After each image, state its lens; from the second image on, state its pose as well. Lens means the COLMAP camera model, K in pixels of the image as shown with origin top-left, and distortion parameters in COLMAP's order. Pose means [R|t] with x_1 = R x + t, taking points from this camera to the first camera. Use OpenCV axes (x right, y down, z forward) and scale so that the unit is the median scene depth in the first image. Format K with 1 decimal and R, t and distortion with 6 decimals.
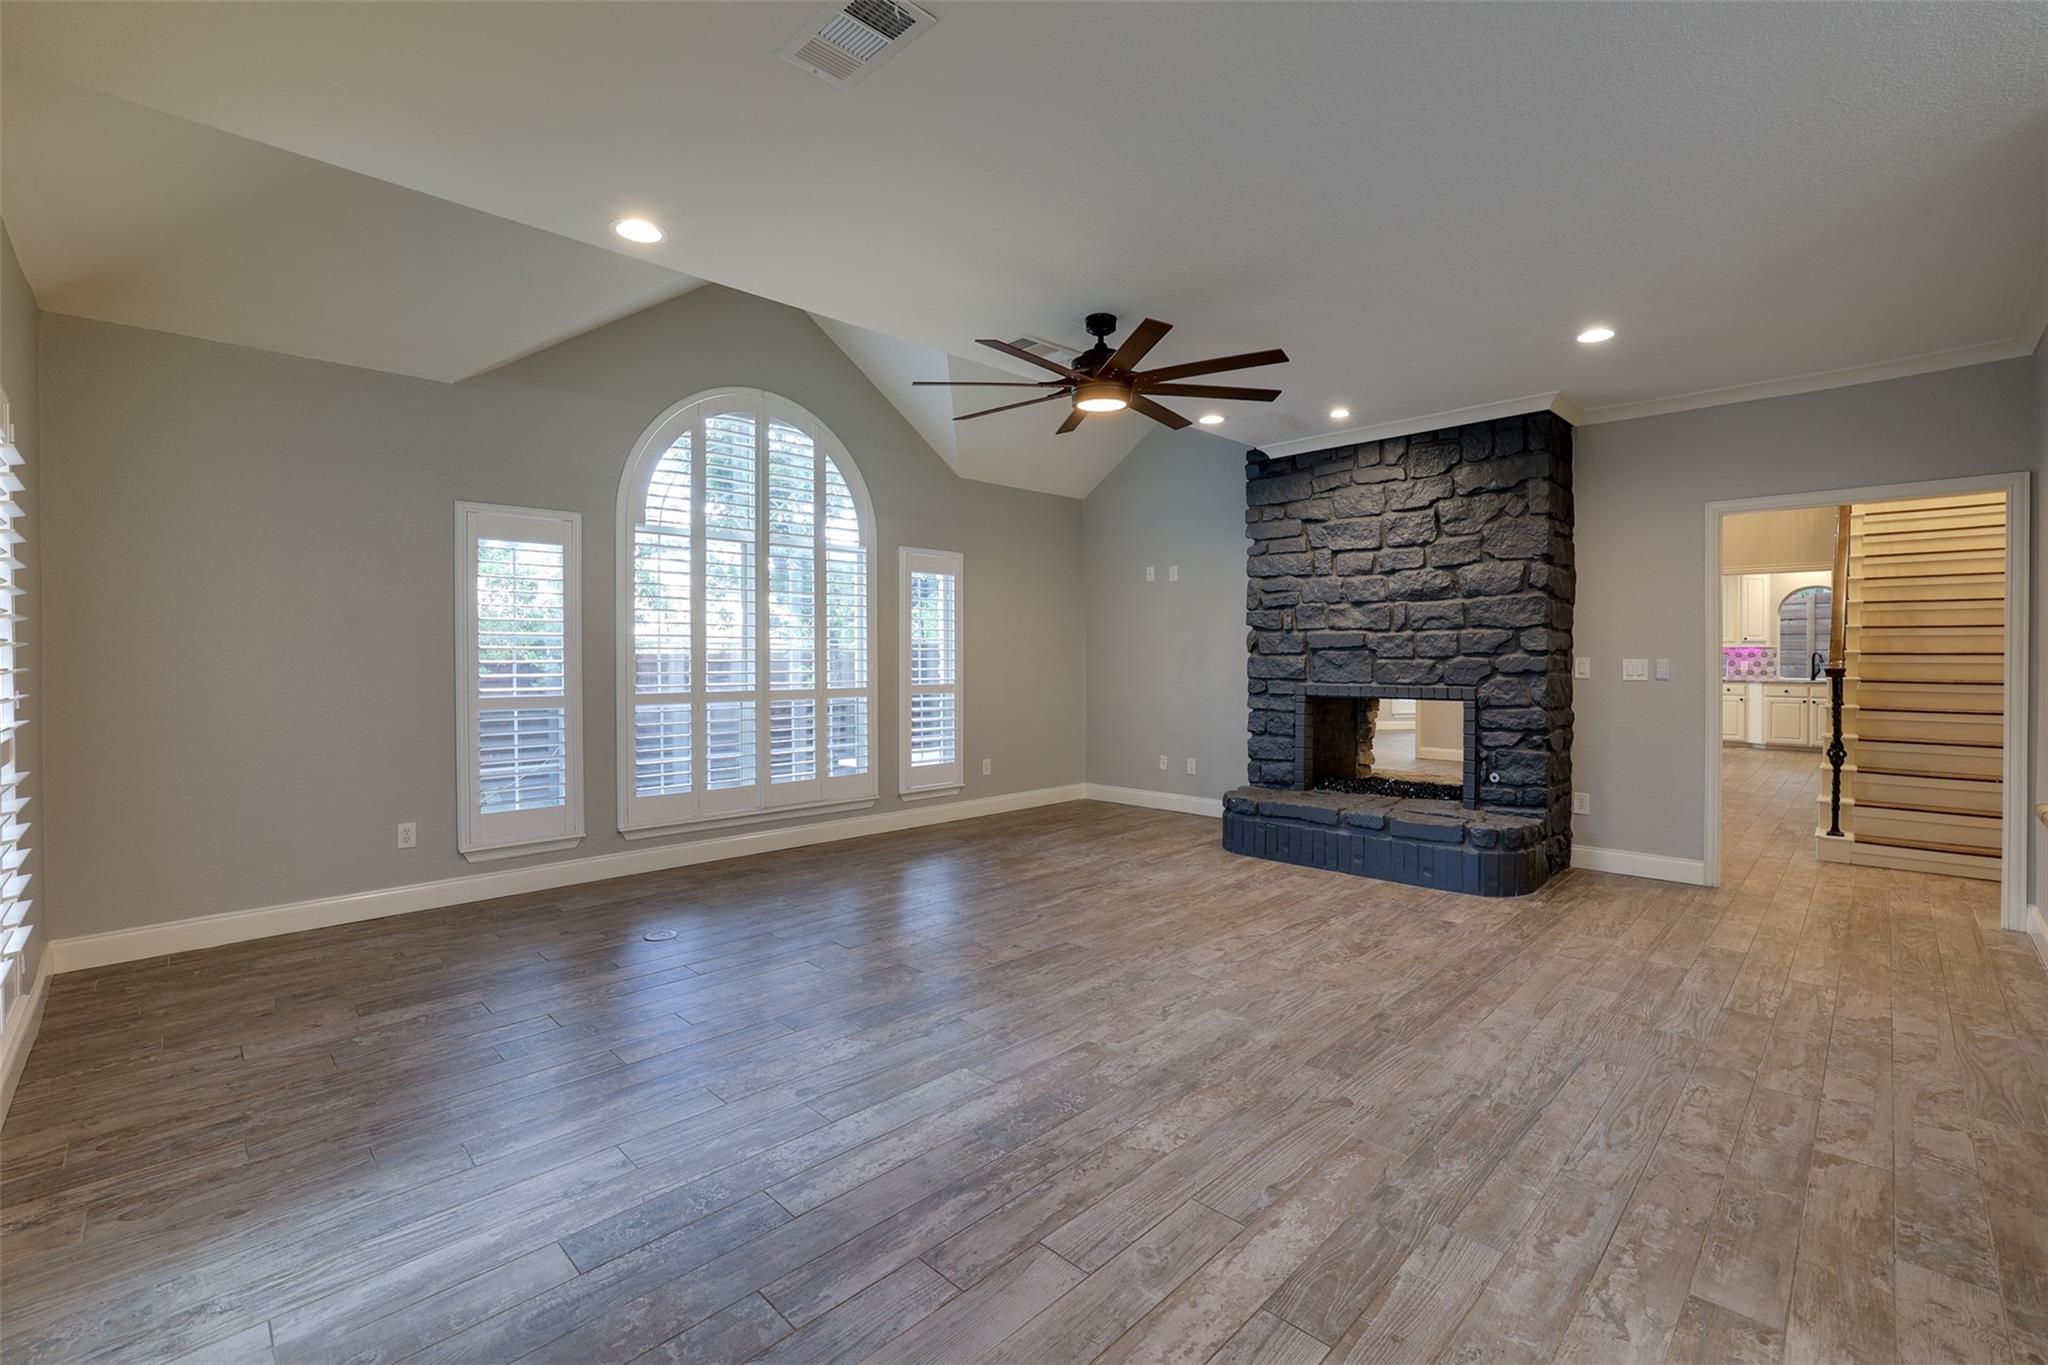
lens RADIAL K [[901.9, 0, 956.4], [0, 901.9, 665.4], [0, 0, 1]] dist [-0.037219, 0.006623]
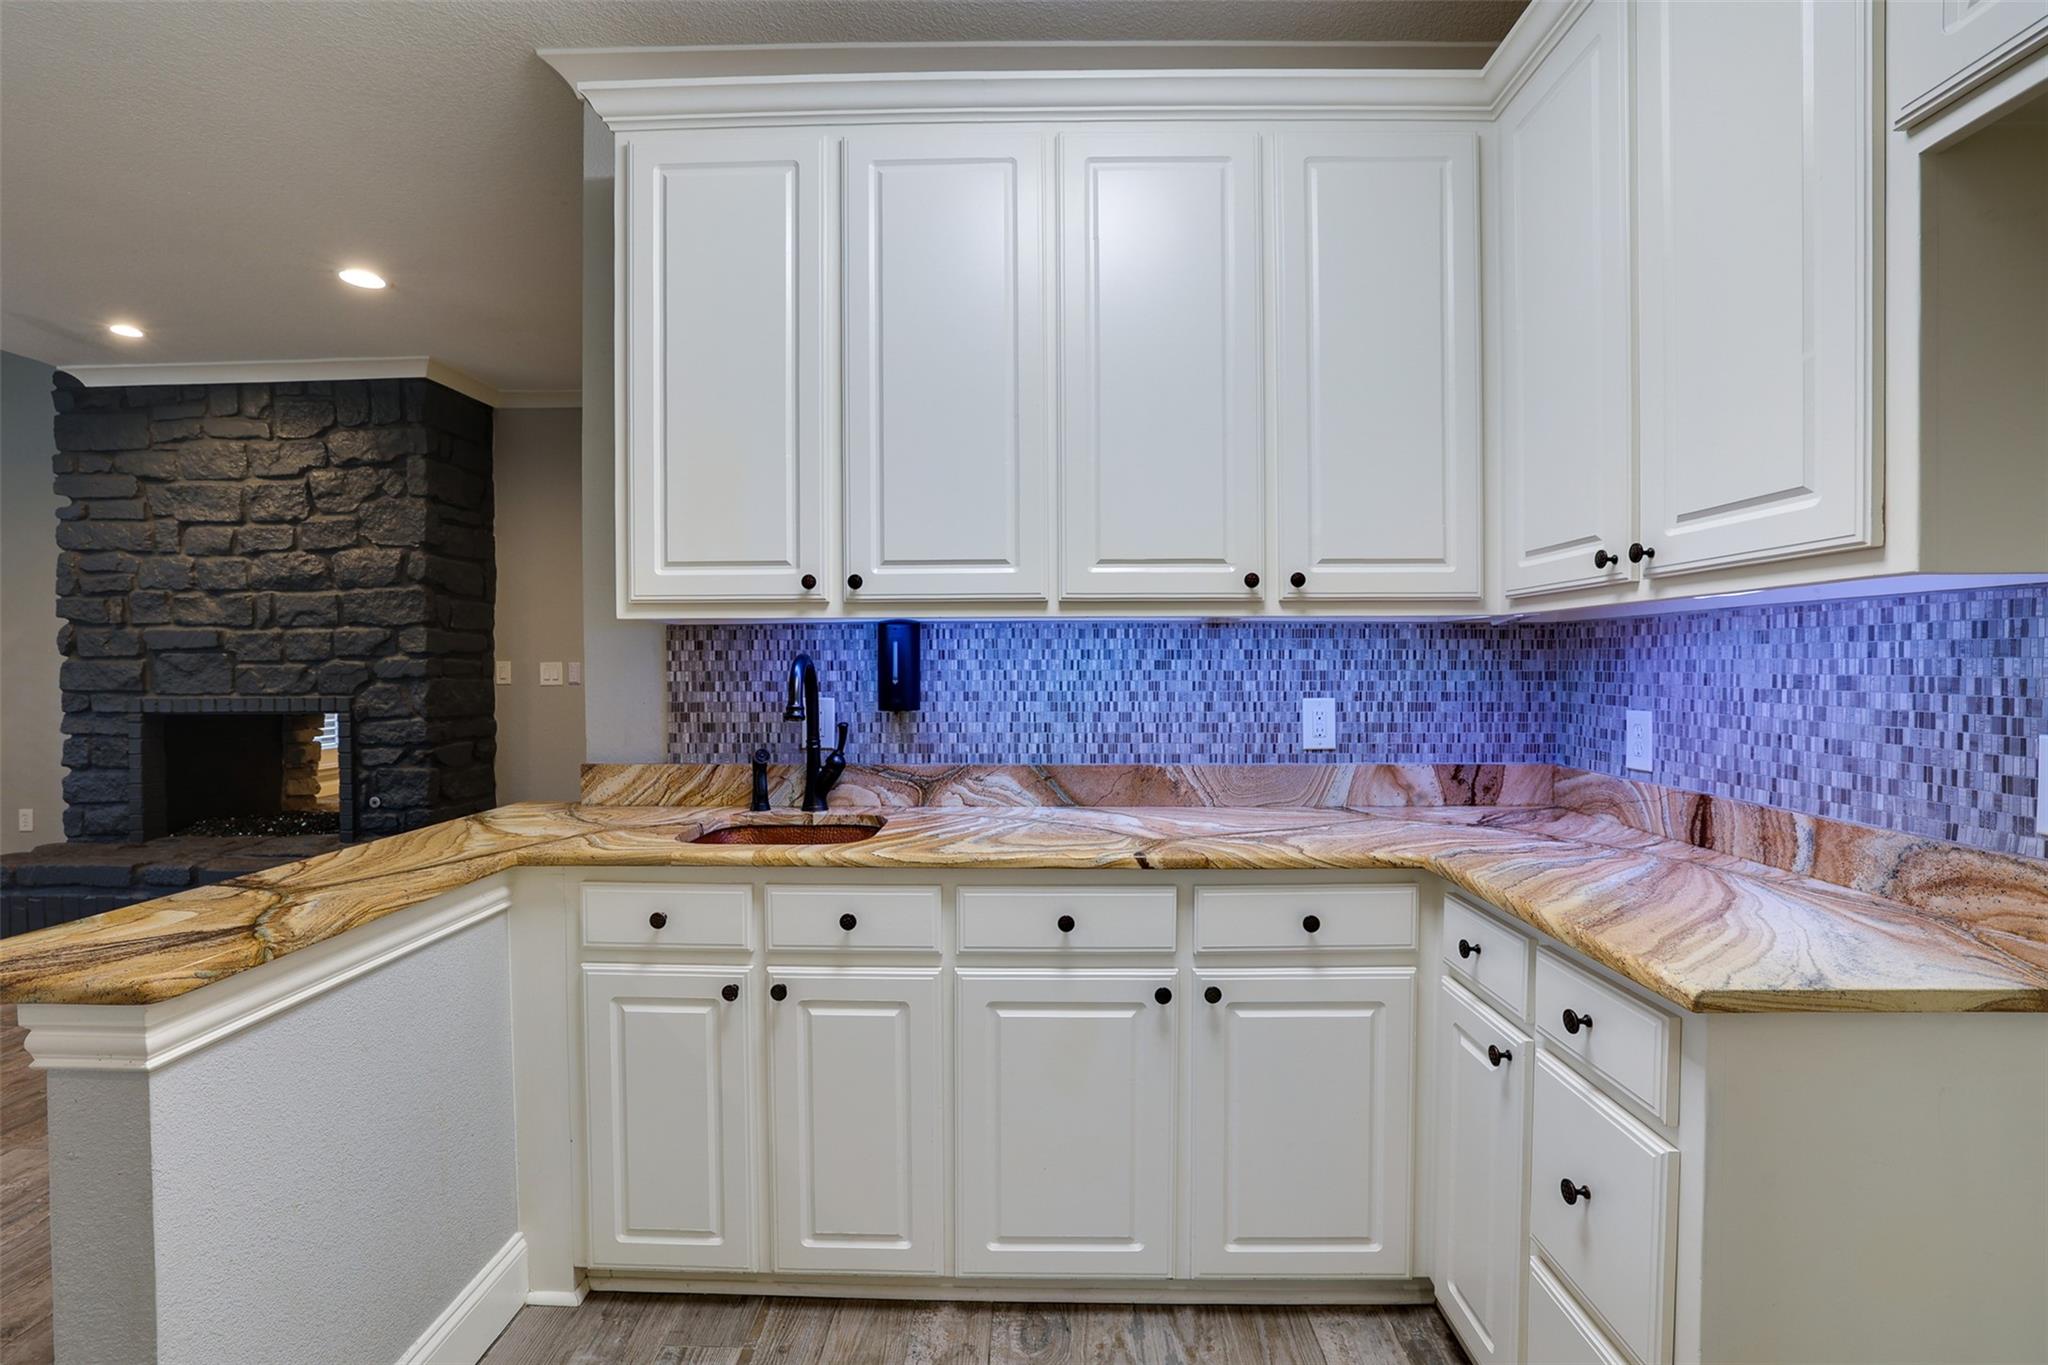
lens RADIAL K [[901.9, 0, 1030.5], [0, 901.9, 684.2], [0, 0, 1]] dist [-0.037219, 0.006623]
pose [[0.704462, -0.015104, 0.709581, 0.423349], [0.011112, 0.999886, 0.010251, 0.011173], [-0.709654, 0.000663, 0.704550, -0.037040]]
